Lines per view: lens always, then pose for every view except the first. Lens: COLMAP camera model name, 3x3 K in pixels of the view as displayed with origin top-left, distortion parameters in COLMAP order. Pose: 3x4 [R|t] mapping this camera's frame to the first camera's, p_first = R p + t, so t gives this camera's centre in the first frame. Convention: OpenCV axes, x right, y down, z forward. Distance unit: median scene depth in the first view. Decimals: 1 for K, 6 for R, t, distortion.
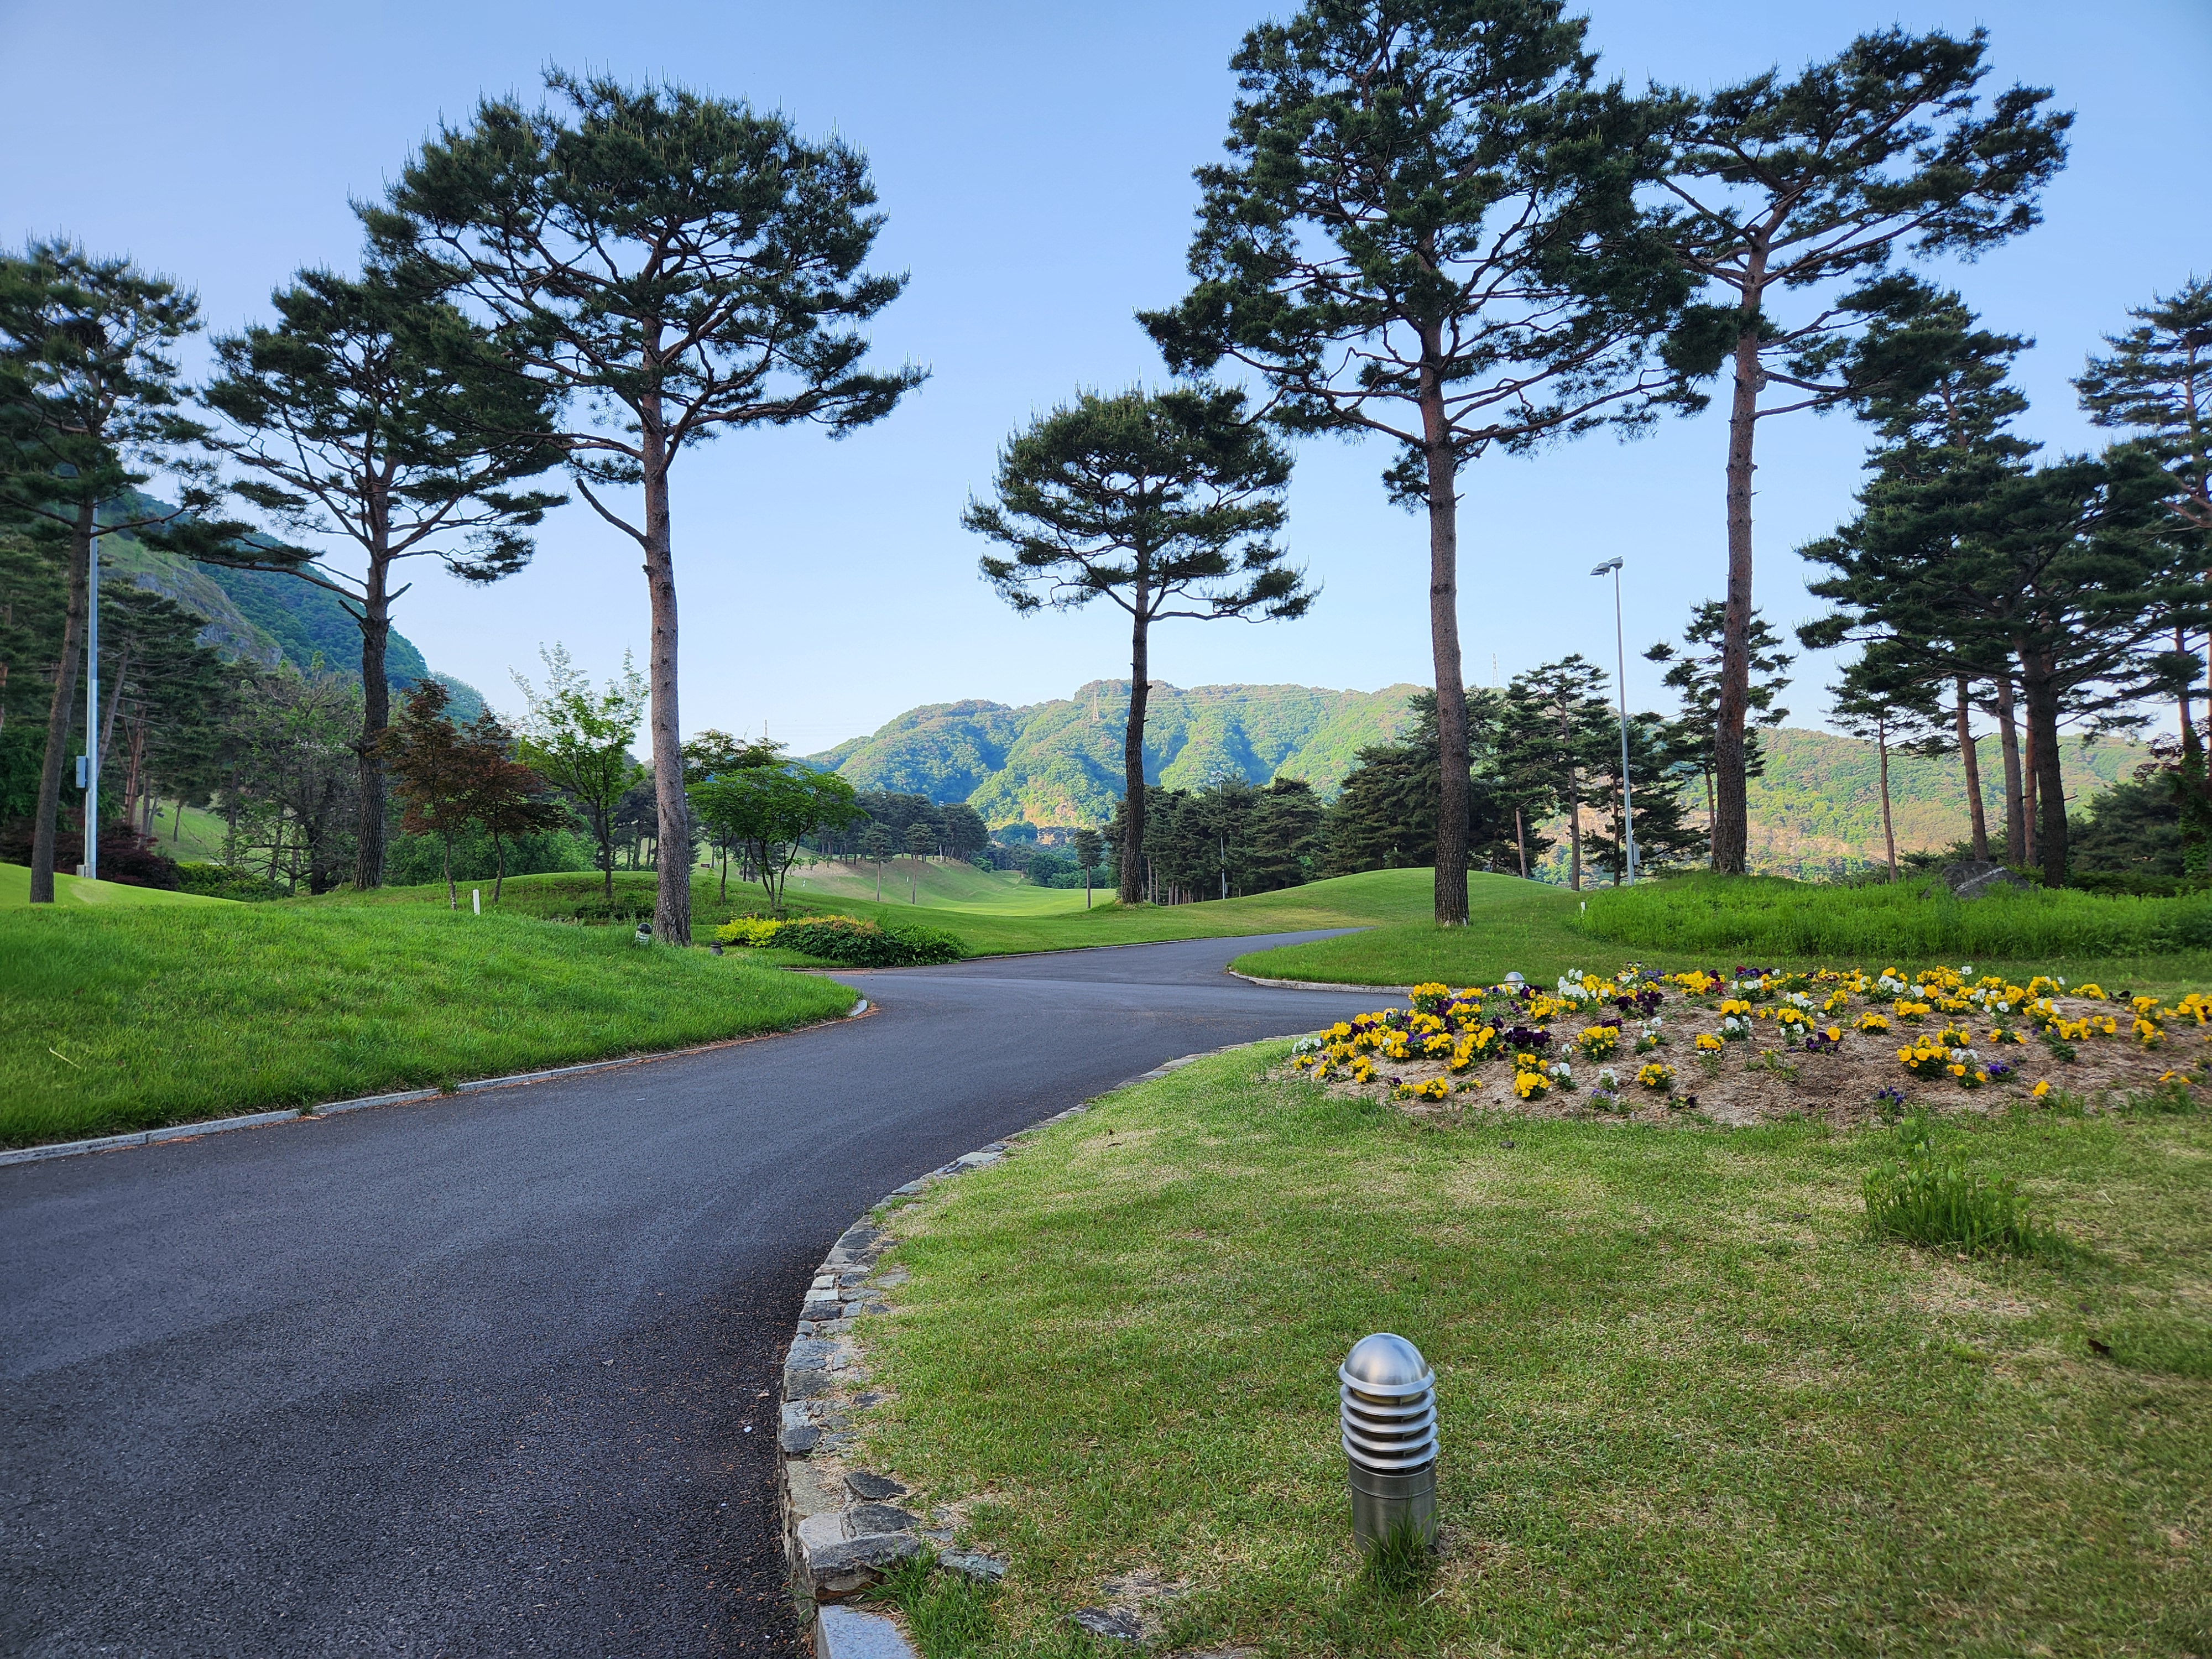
lens RADIAL K [[1439.7, 0, 1106.0], [0, 1439.7, 829.5], [0, 0, 1]] dist [0.076643, -0.064607]
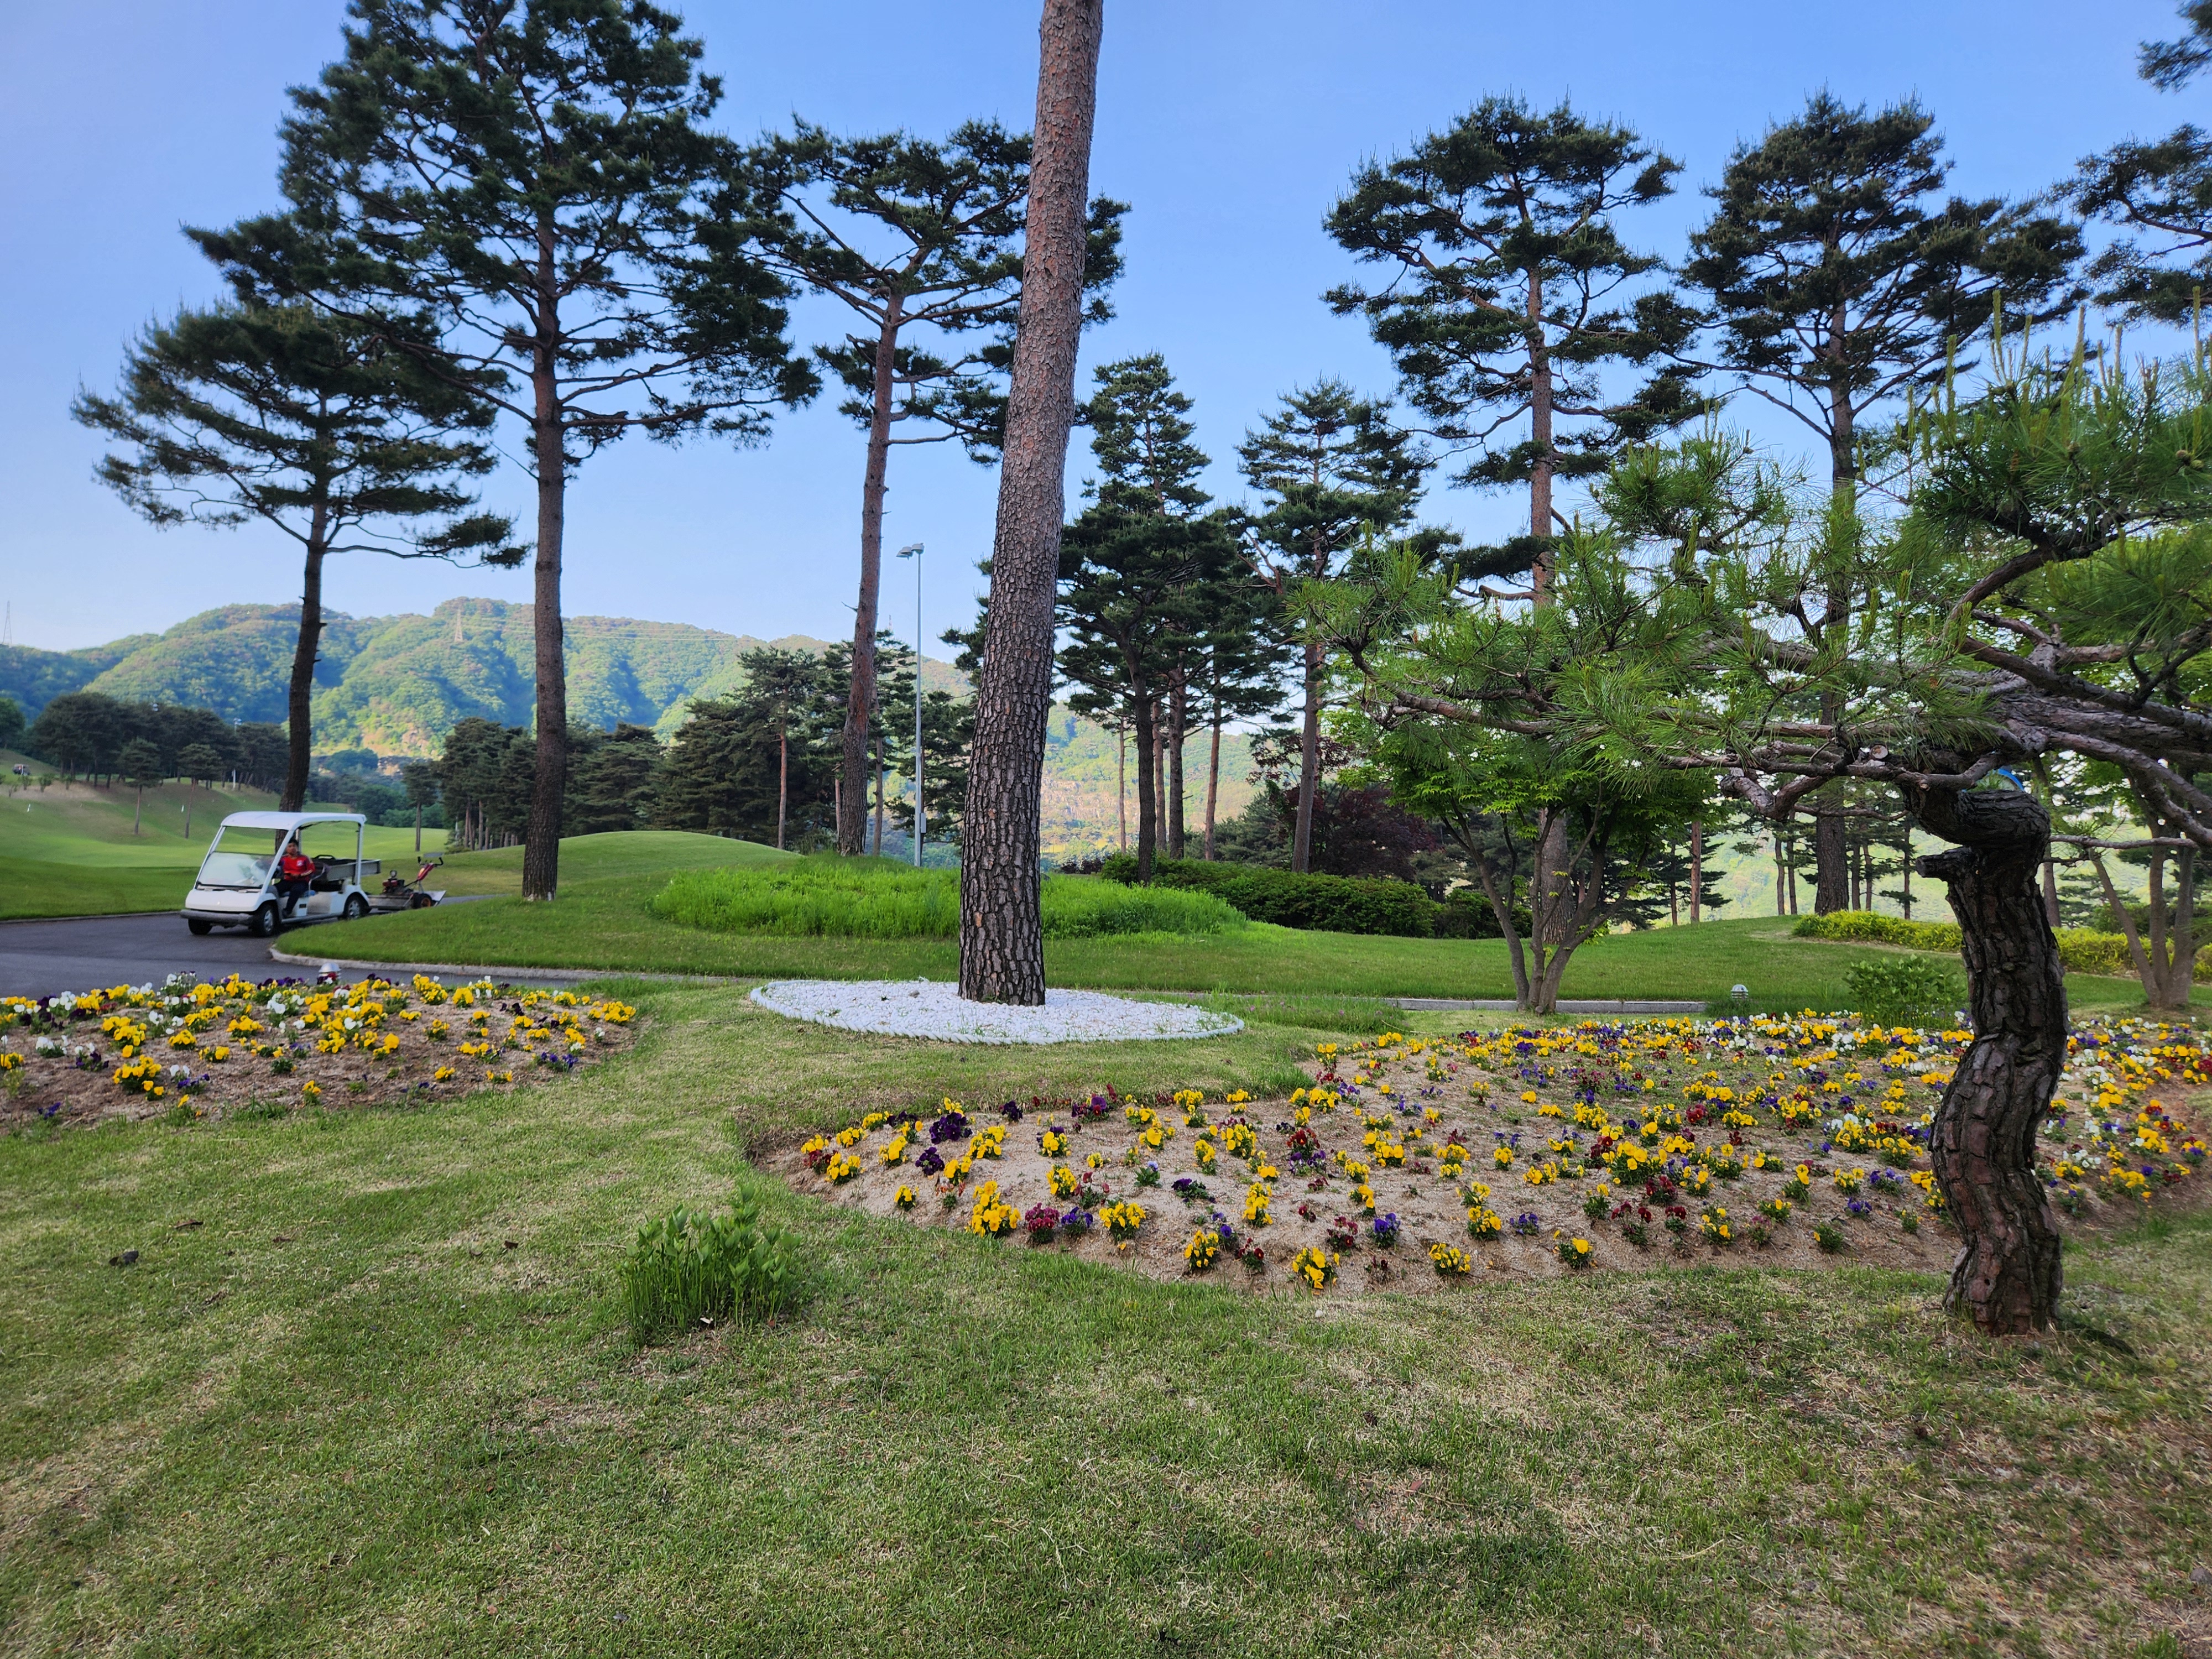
lens RADIAL K [[1439.7, 0, 1106.0], [0, 1439.7, 829.5], [0, 0, 1]] dist [0.076643, -0.064607]
pose [[0.916090, 0.042849, 0.398676, 0.102938], [-0.056000, 0.998202, 0.021394, -0.013164], [-0.397042, -0.041925, 0.916842, -0.055709]]
